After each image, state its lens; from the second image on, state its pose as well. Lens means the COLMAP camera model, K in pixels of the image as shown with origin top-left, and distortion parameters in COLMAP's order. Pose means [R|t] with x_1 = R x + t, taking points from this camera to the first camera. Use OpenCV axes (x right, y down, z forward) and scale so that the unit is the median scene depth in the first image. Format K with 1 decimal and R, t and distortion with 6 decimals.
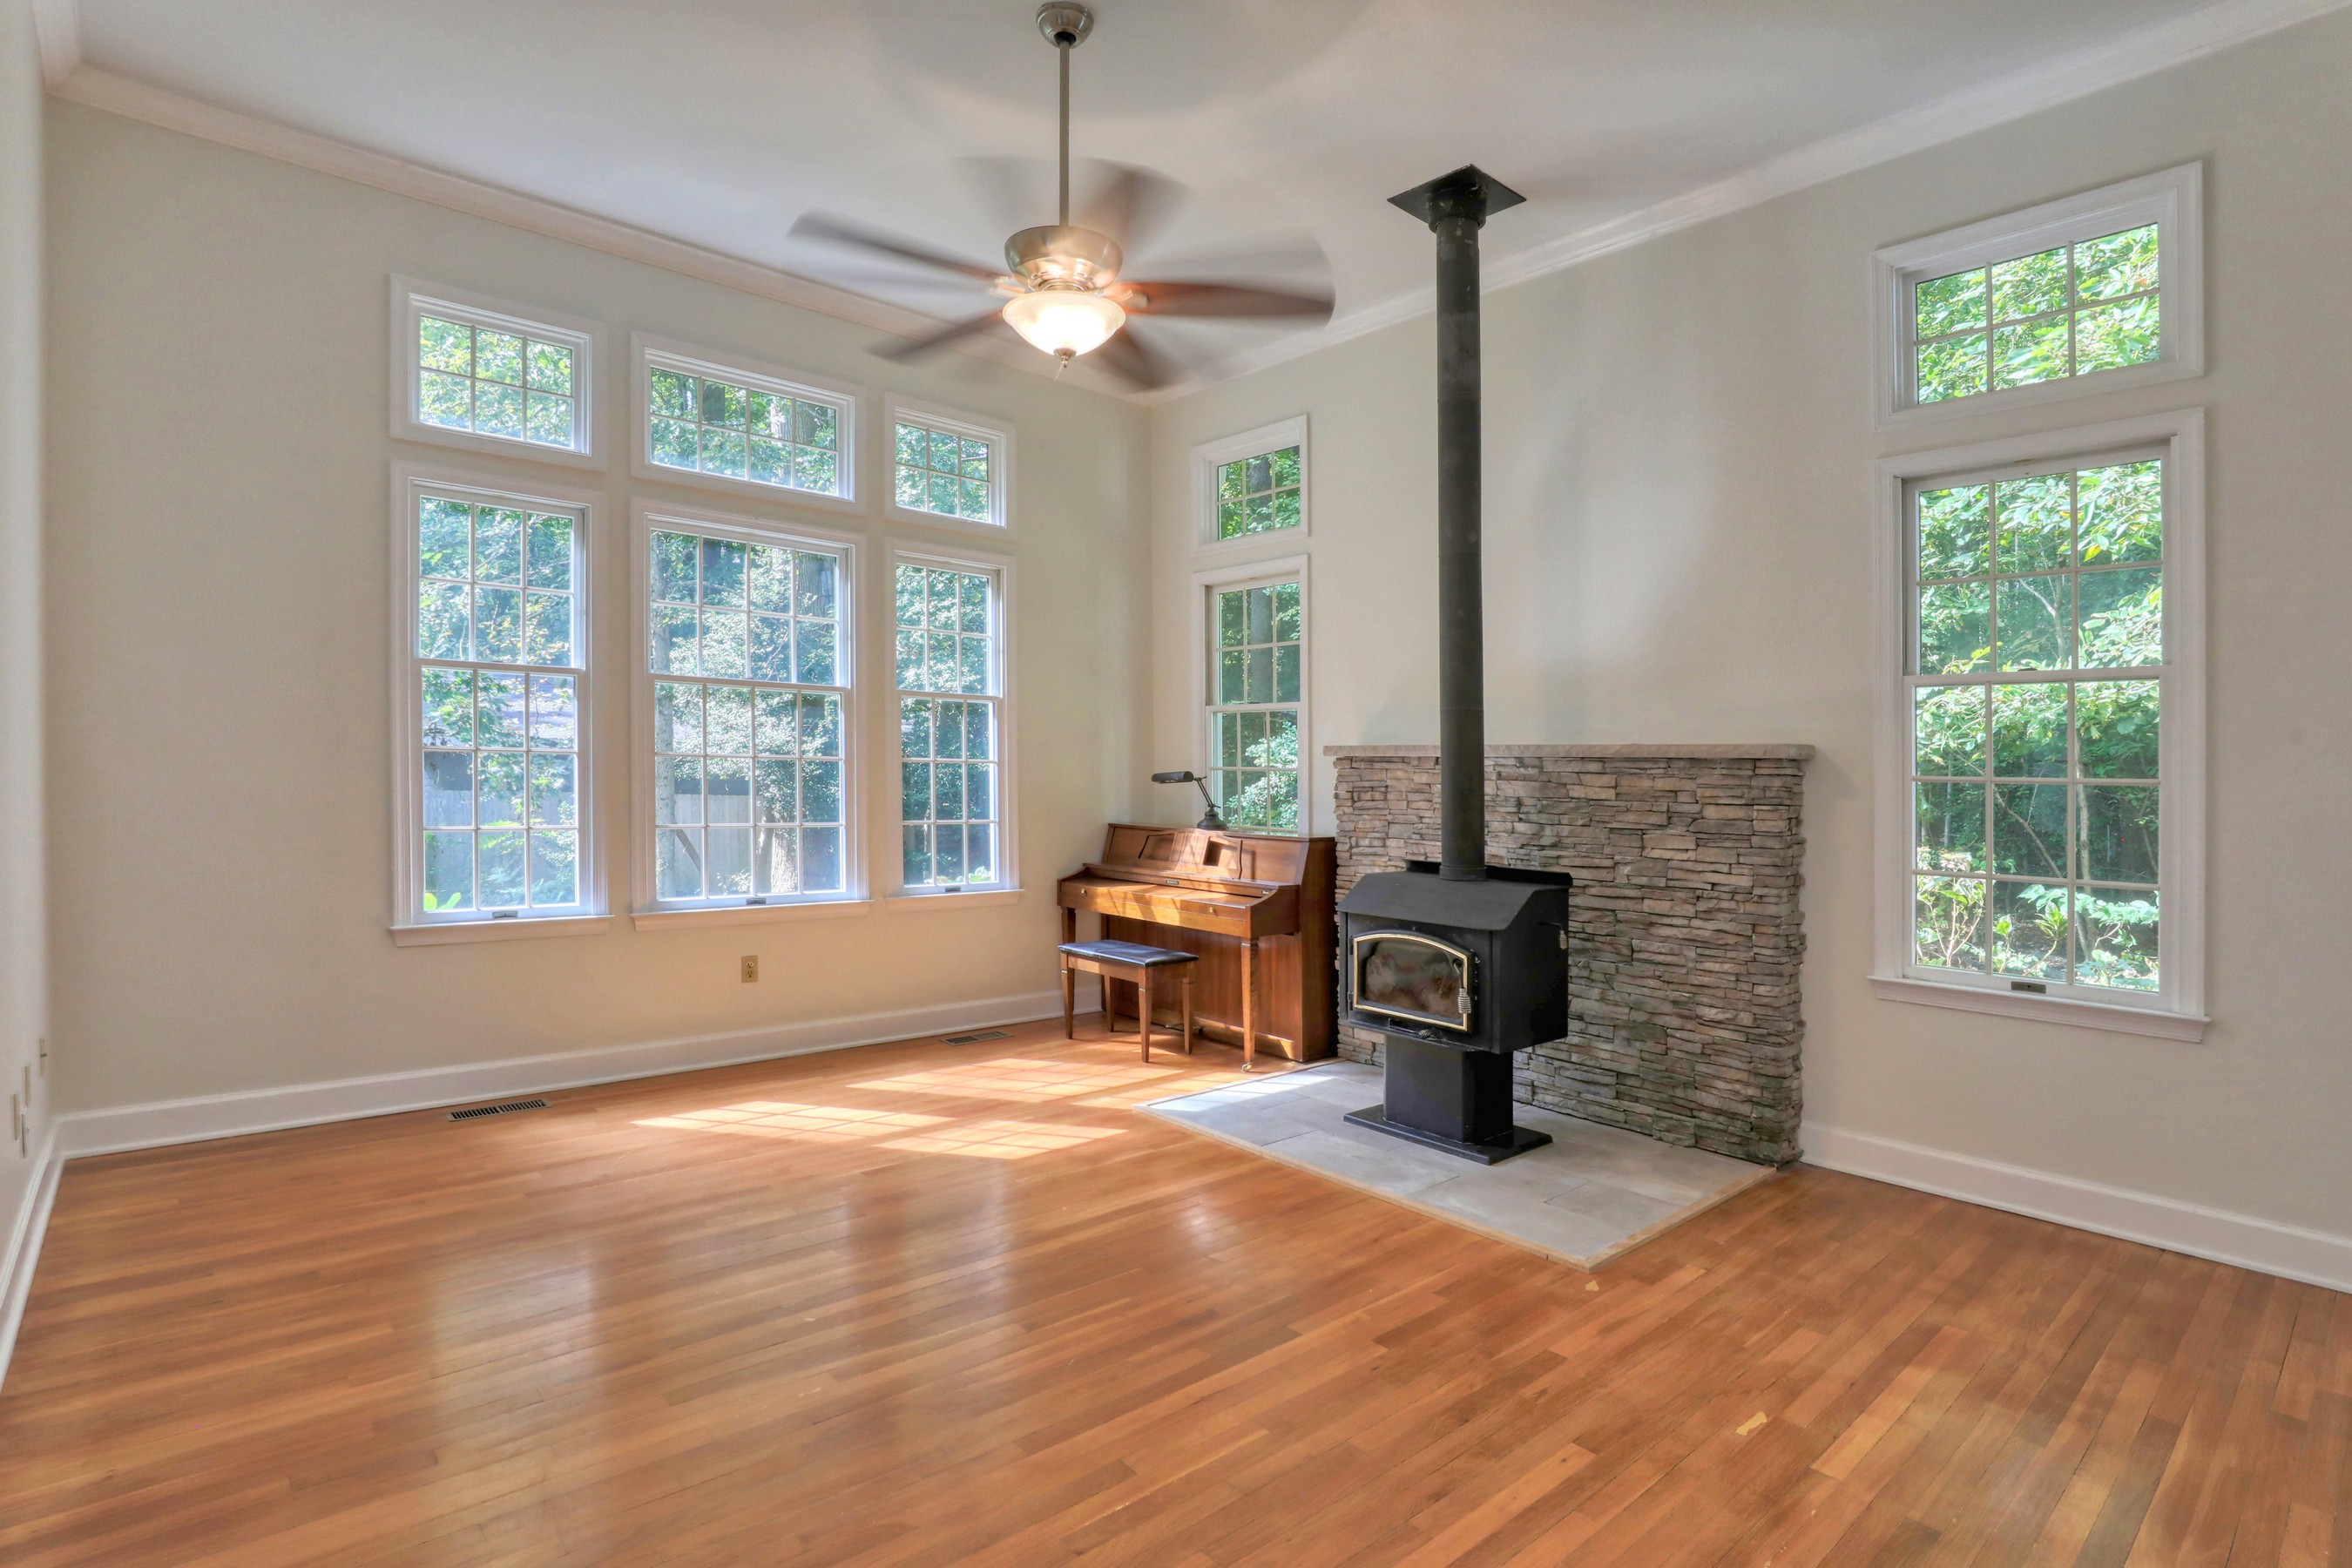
lens RADIAL K [[1168.4, 0, 1174.0], [0, 1168.4, 816.0], [0, 0, 1]] dist [-0.001173, 0.001583]
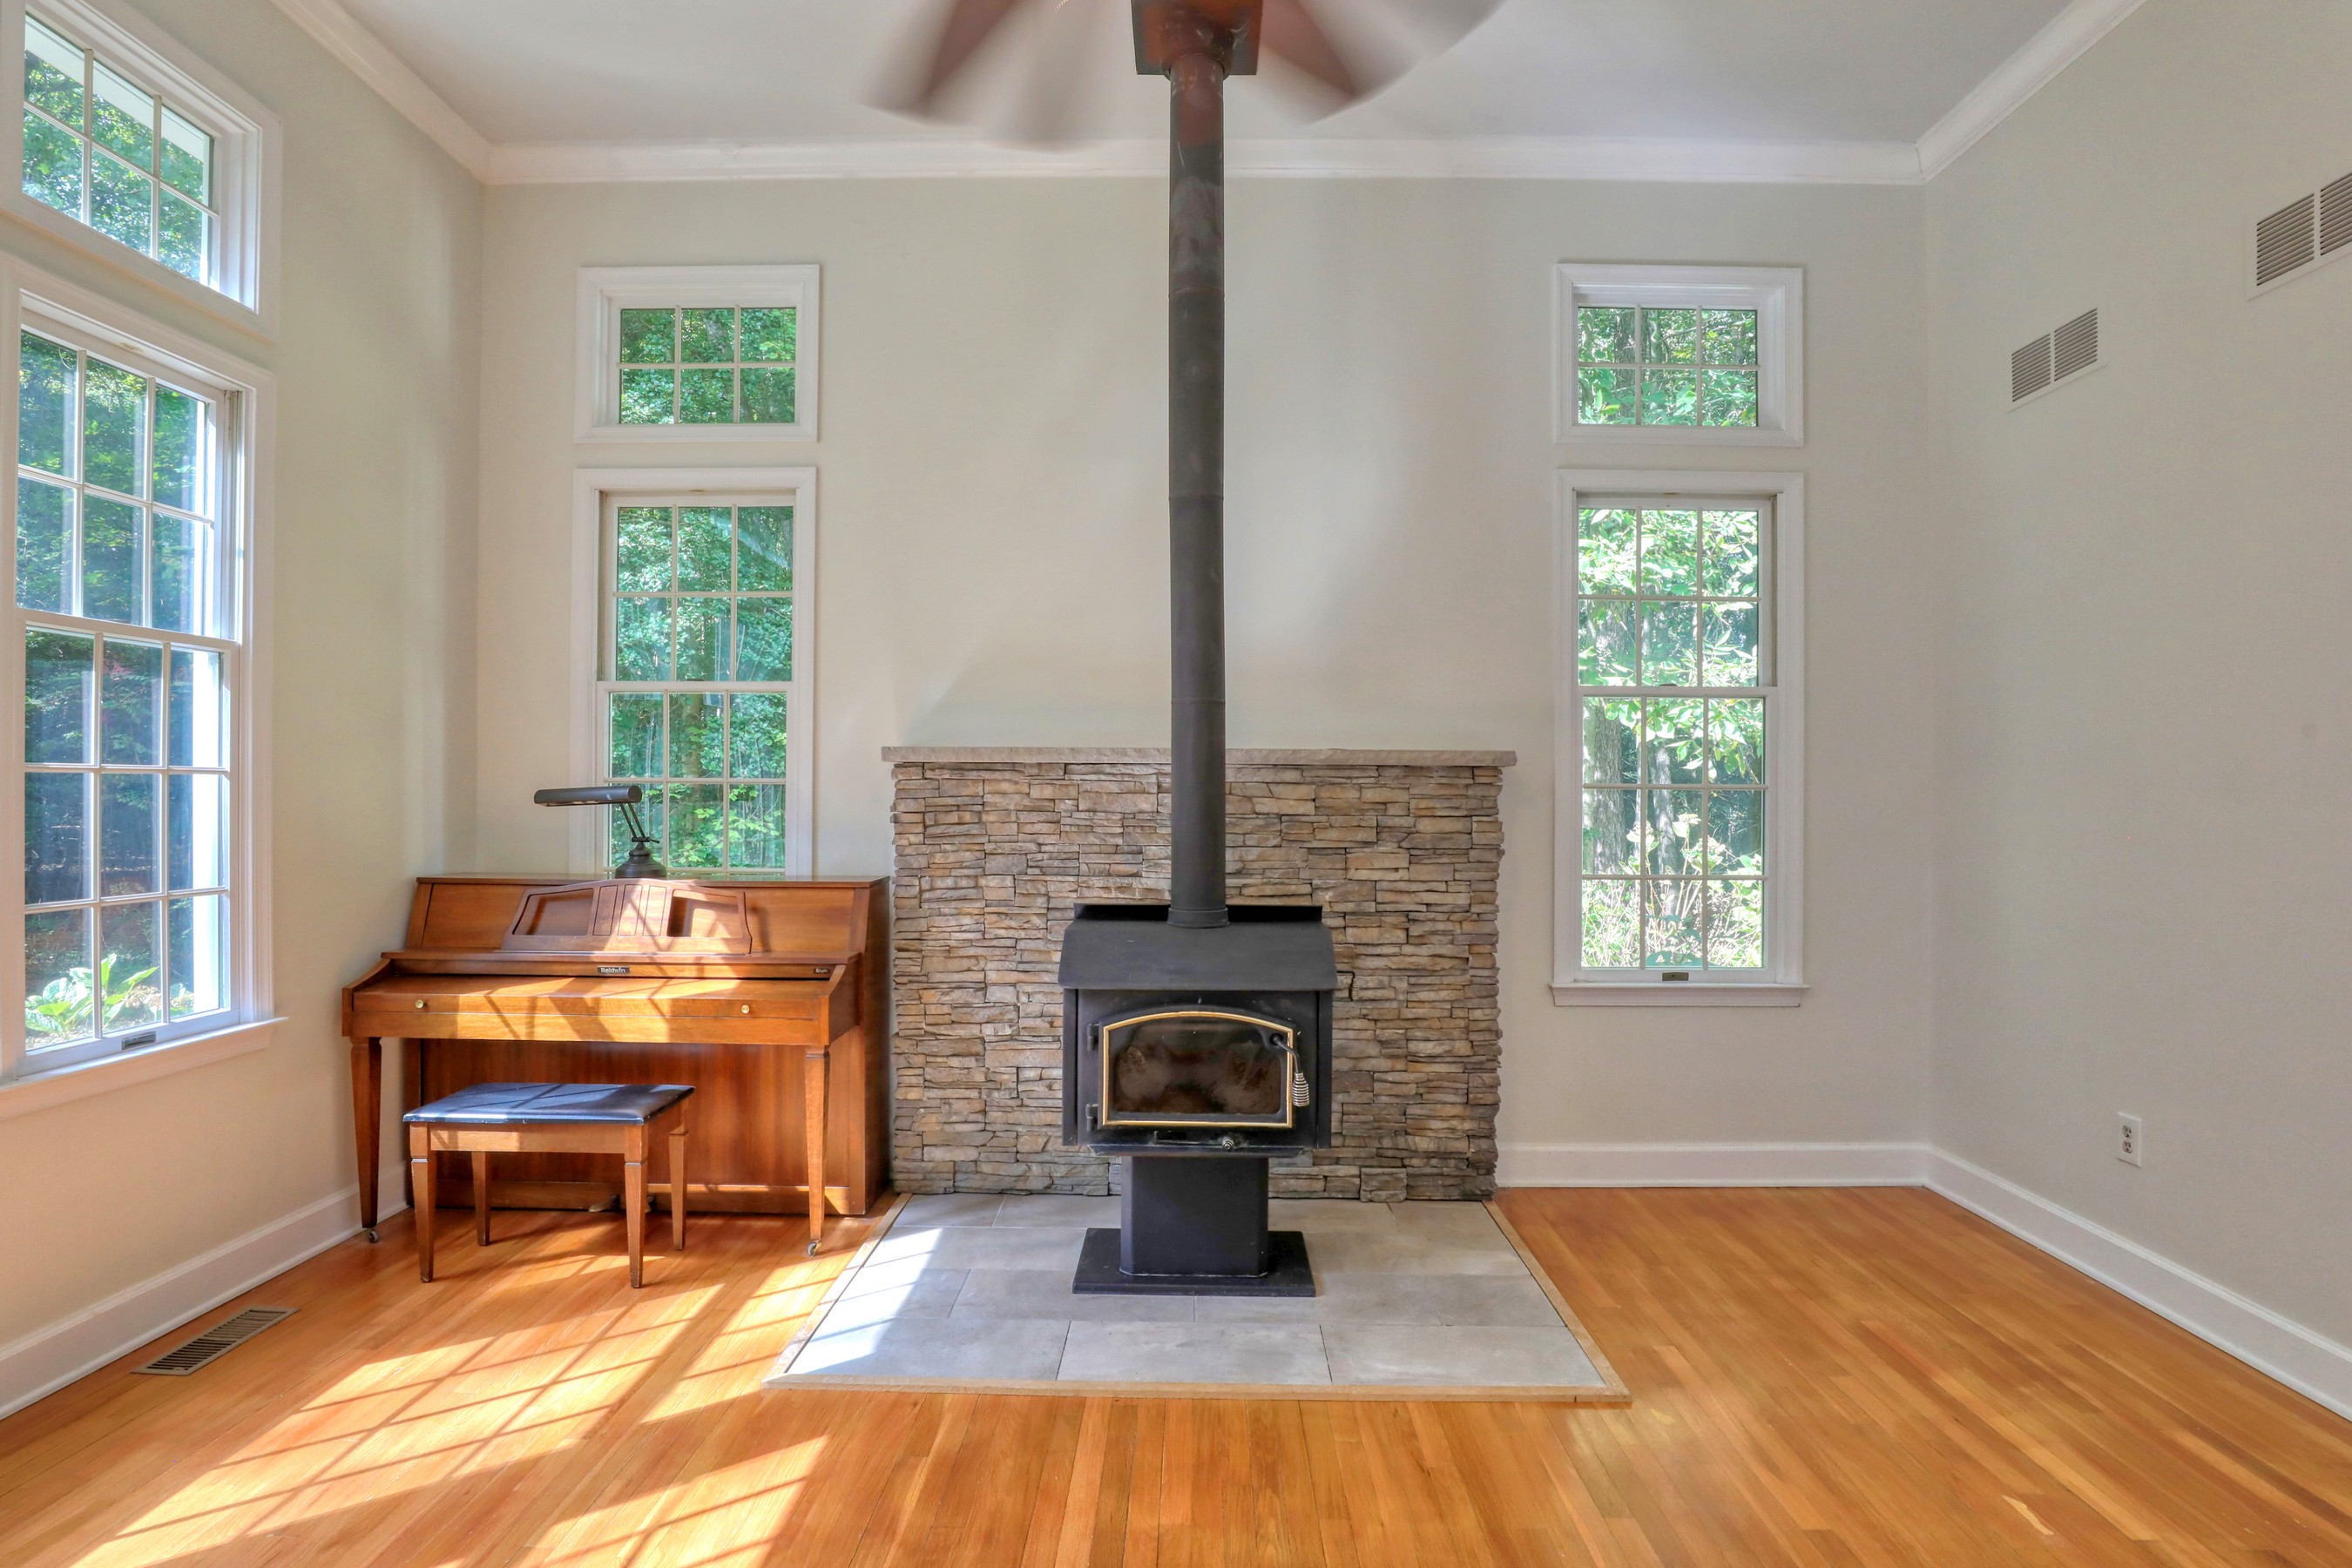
lens RADIAL K [[1207.2, 0, 1176.0], [0, 1207.2, 784.0], [0, 0, 1]] dist [-0.024853, 0.000877]
pose [[0.678348, -0.009363, 0.734681, -0.343824], [0.034113, 0.999242, -0.018763, -0.023444], [-0.733948, 0.037790, 0.678153, 0.486816]]
